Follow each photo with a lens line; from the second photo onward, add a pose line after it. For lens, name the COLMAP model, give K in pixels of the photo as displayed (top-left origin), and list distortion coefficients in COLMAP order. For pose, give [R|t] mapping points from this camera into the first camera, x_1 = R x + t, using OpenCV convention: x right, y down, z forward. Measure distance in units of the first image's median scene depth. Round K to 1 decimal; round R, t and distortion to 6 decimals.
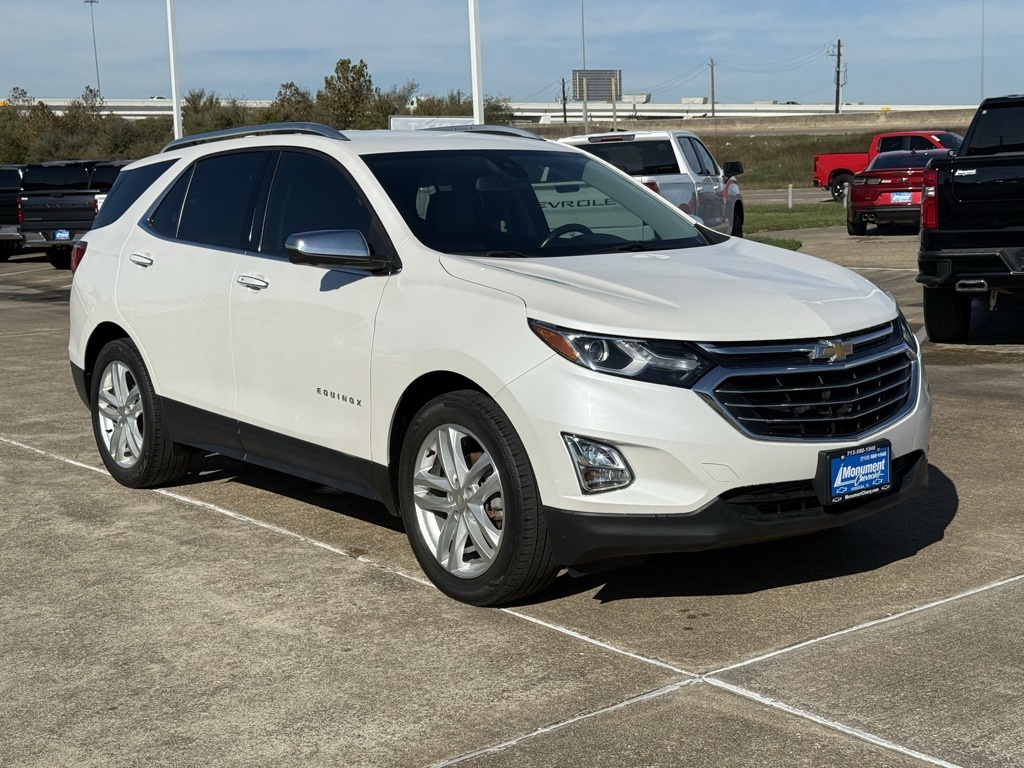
lens RADIAL K [[1436.5, 0, 520.0], [0, 1436.5, 386.8], [0, 0, 1]] dist [0.126982, 0.000000]
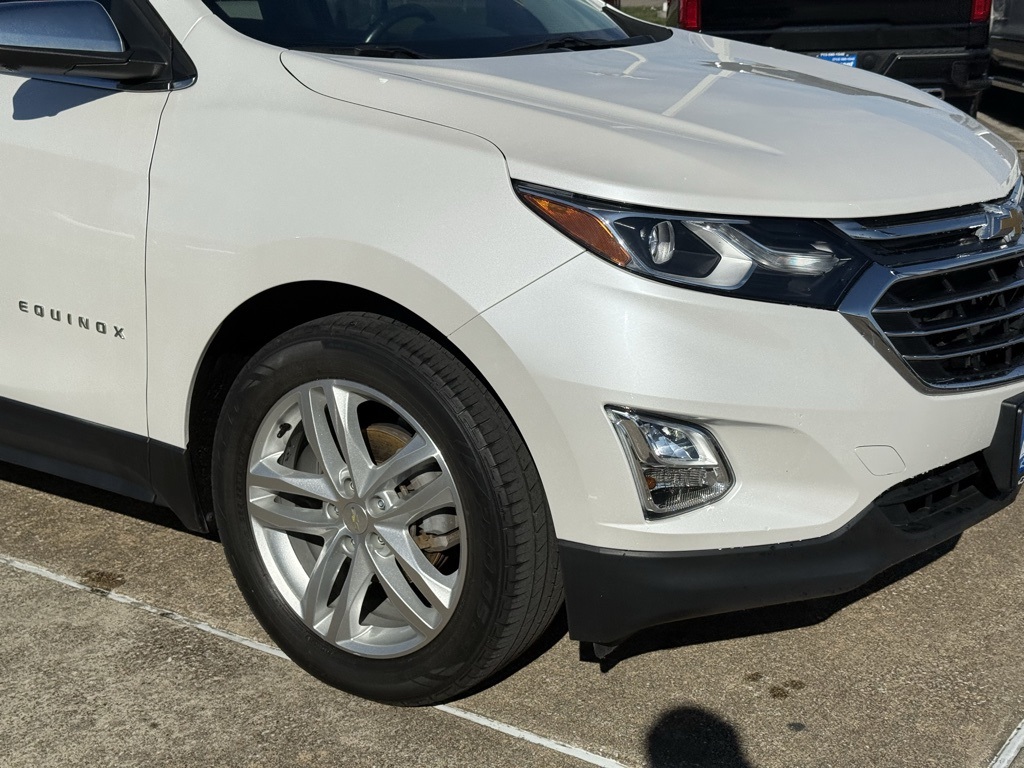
lens RADIAL K [[1436.5, 0, 527.1], [0, 1436.5, 369.7], [0, 0, 1]] dist [0.126982, 0.000000]
pose [[0.955807, -0.054869, 0.288830, -0.135179], [0.021560, 0.992867, 0.117265, -0.038632], [-0.293204, -0.105856, 0.950172, 0.482570]]
